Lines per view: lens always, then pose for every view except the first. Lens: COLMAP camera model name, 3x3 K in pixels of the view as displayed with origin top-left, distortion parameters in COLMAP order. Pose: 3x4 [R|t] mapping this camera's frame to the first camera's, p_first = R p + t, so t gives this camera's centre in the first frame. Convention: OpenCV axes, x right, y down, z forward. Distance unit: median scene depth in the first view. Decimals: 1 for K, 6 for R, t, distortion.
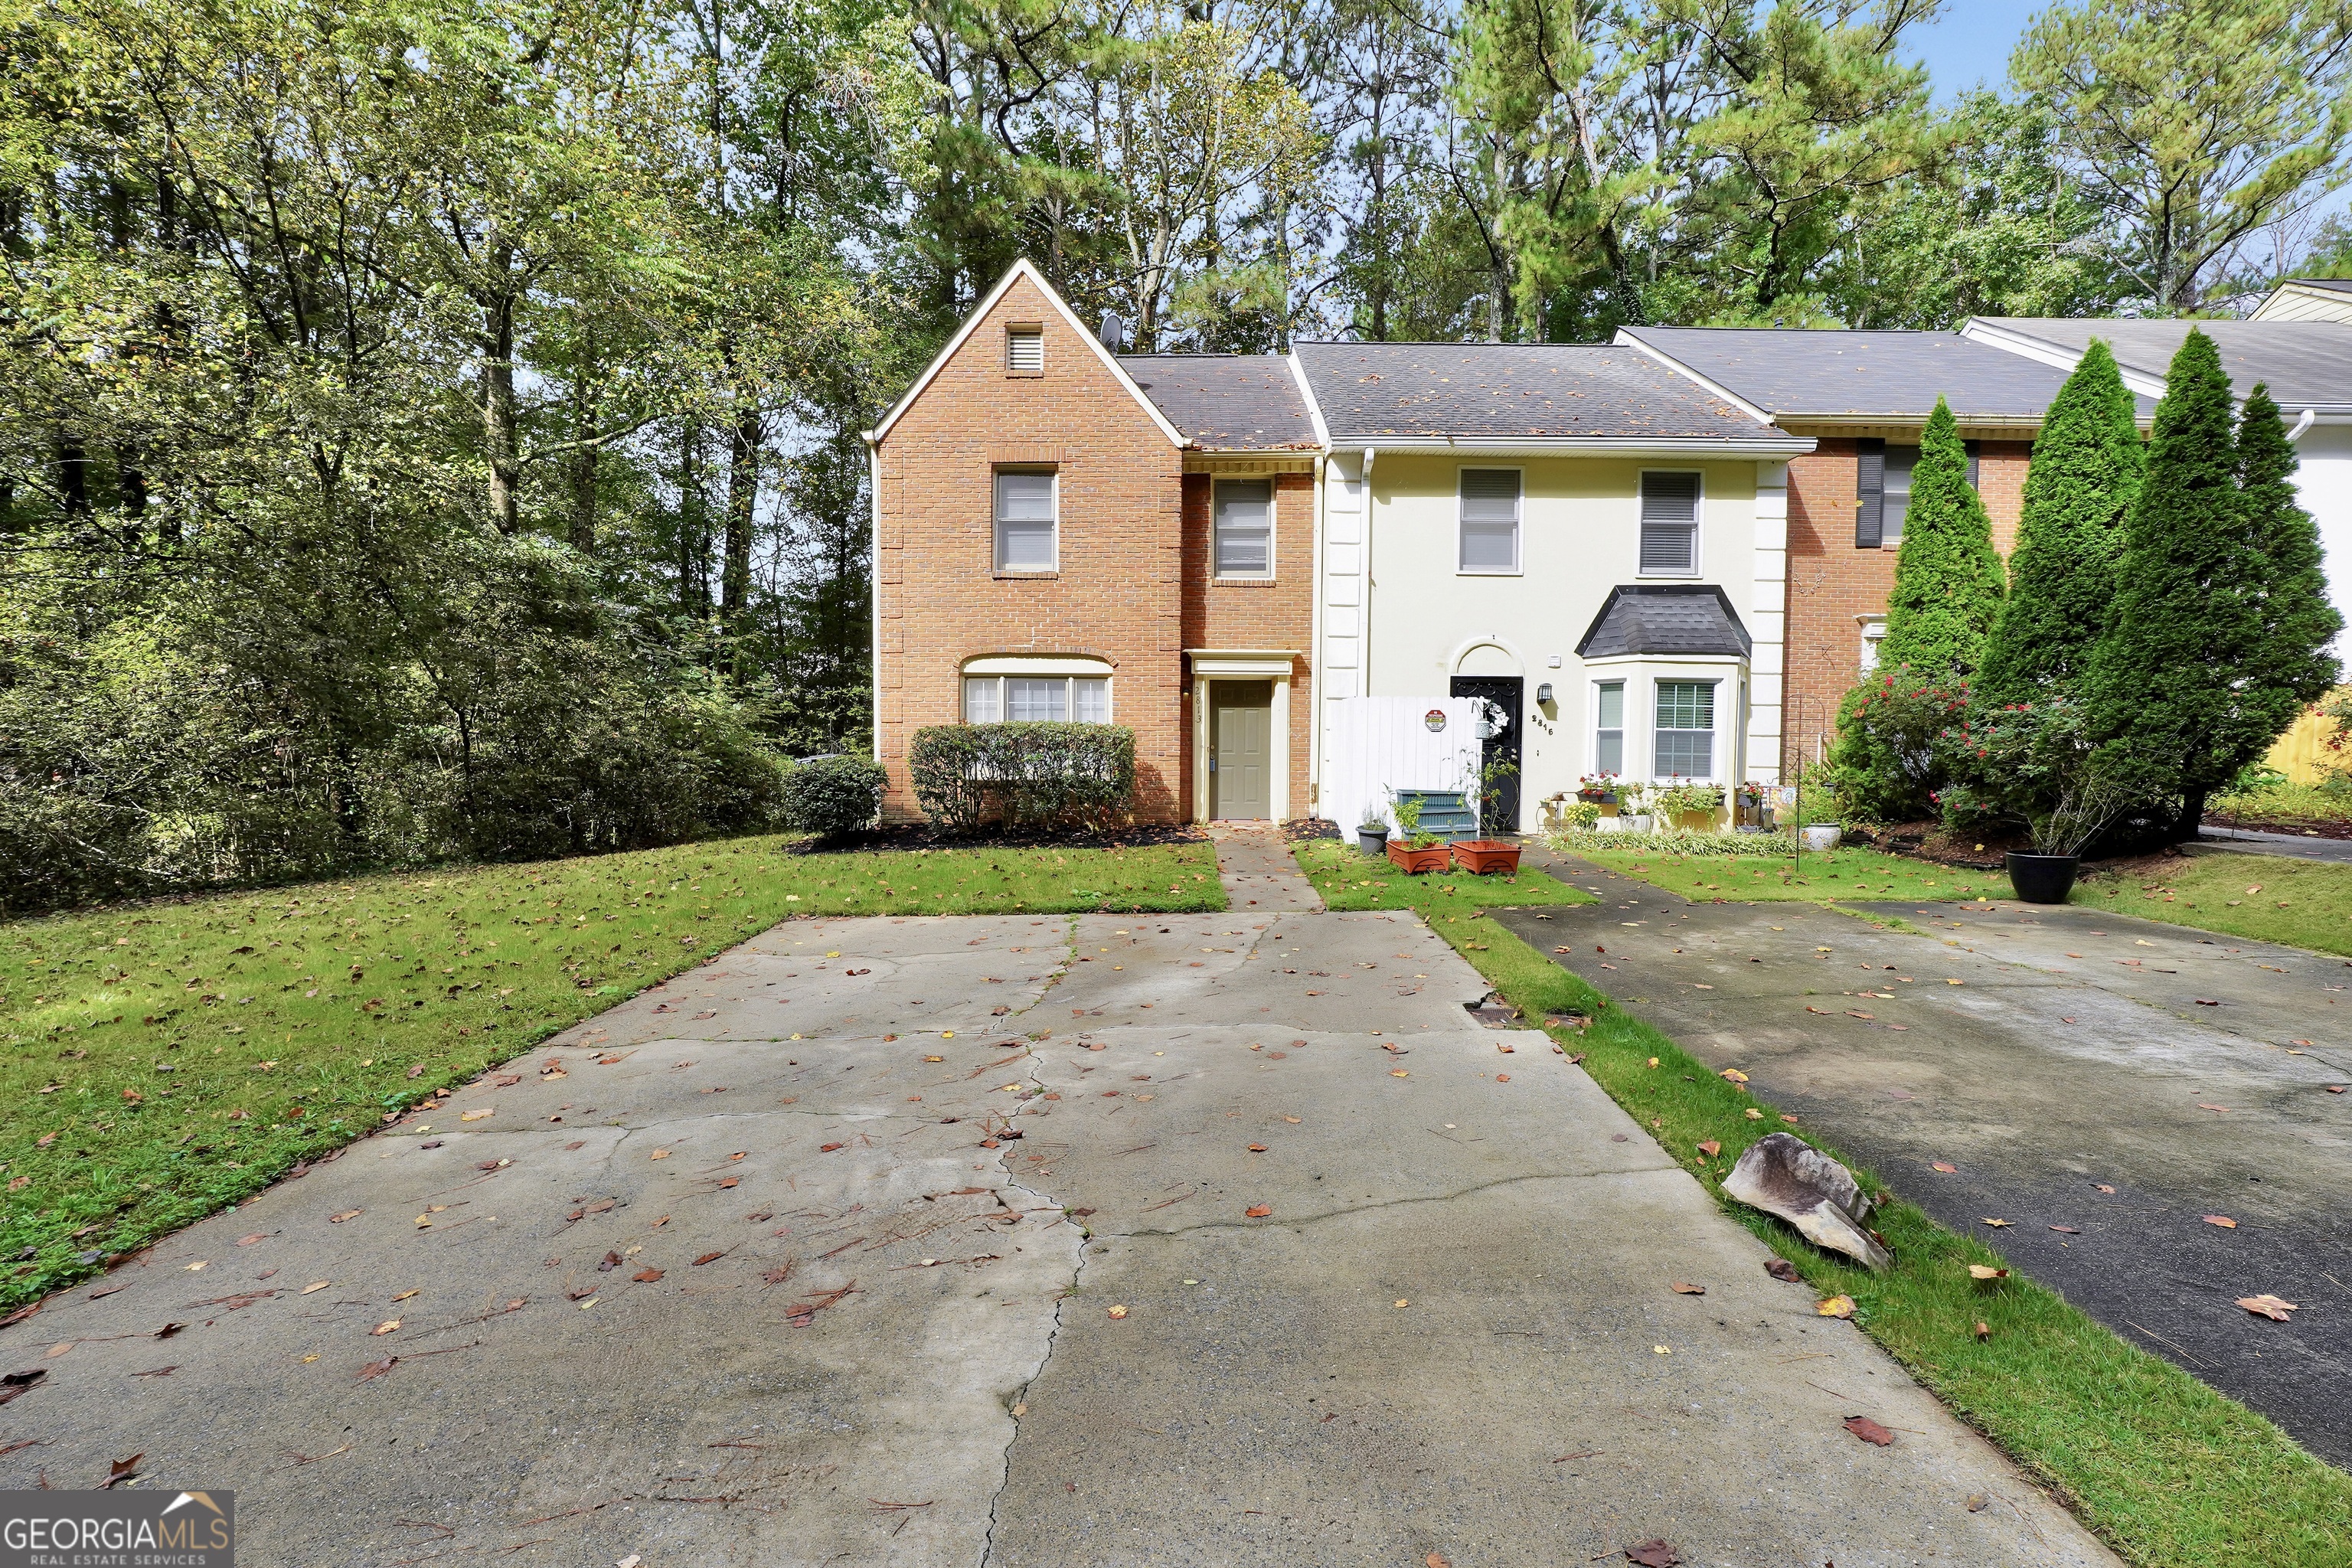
lens RADIAL K [[1006.8, 0, 1170.9], [0, 1006.8, 773.6], [0, 0, 1]] dist [-0.012348, 0.002593]
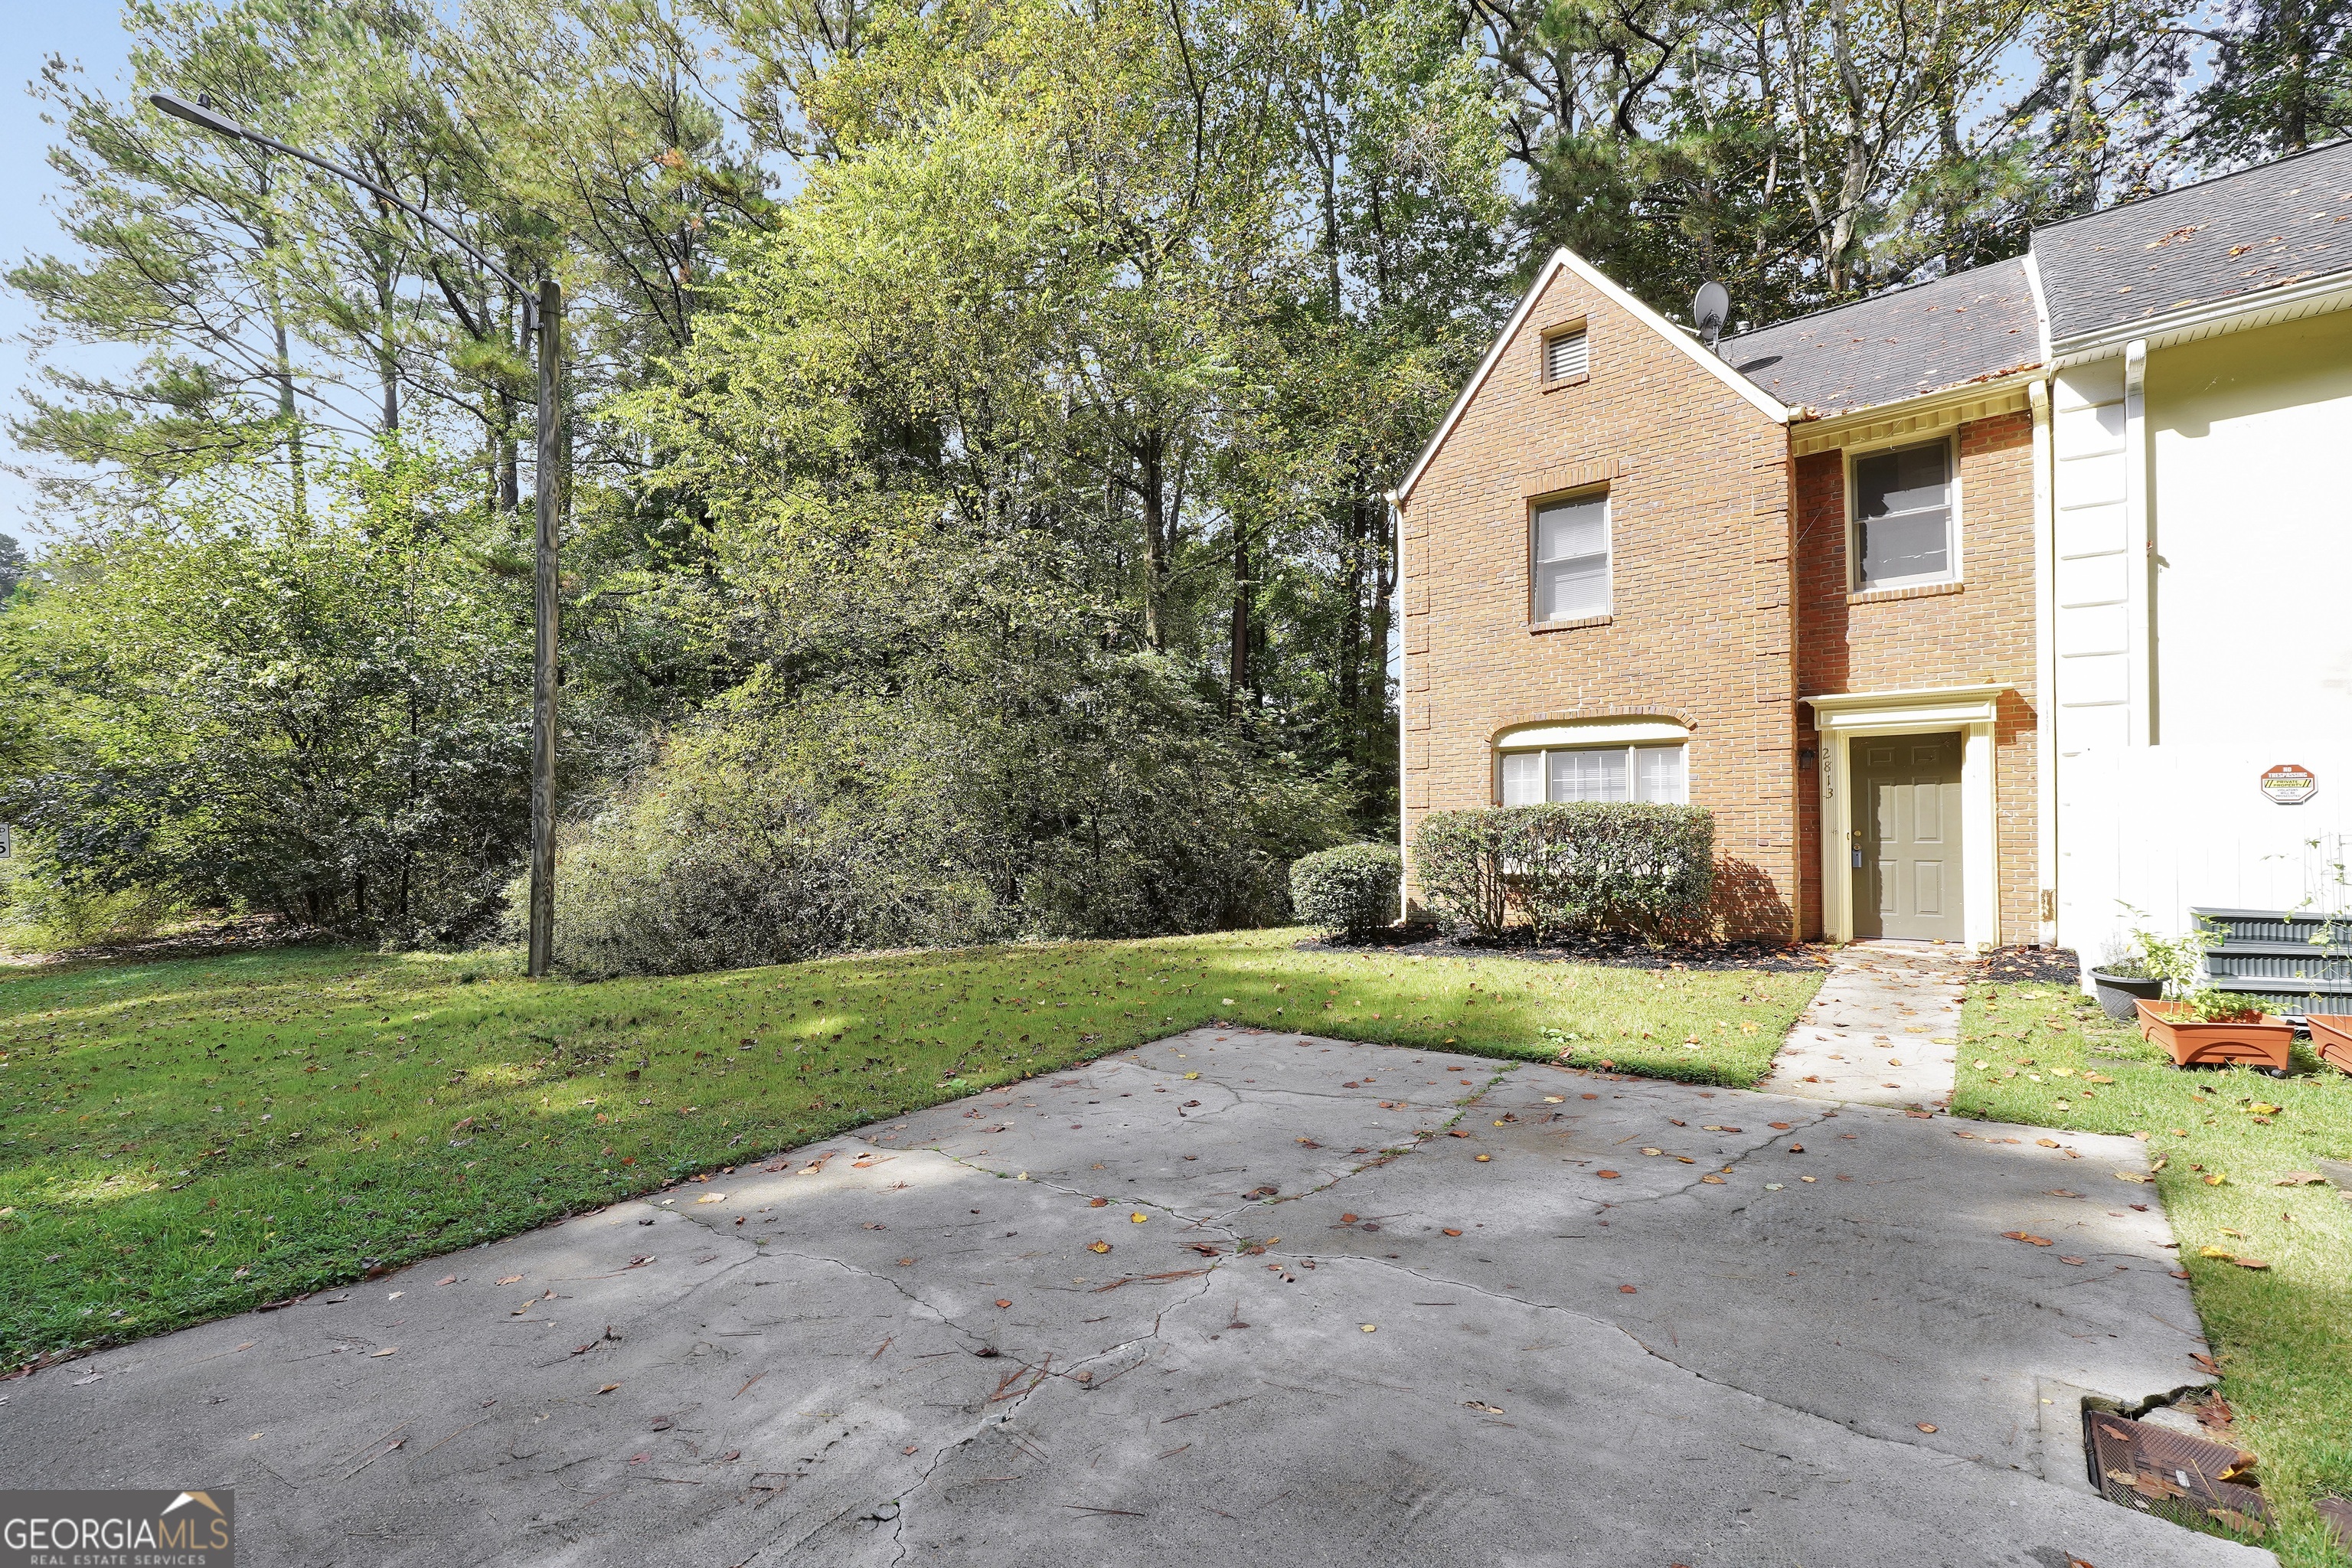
lens RADIAL K [[1006.8, 0, 1177.0], [0, 1006.8, 809.1], [0, 0, 1]] dist [-0.012348, 0.002593]
pose [[0.771724, -0.018892, -0.635678, 0.125121], [-0.010892, 0.999019, -0.042913, -0.008740], [0.635865, 0.040041, 0.770761, 0.172137]]
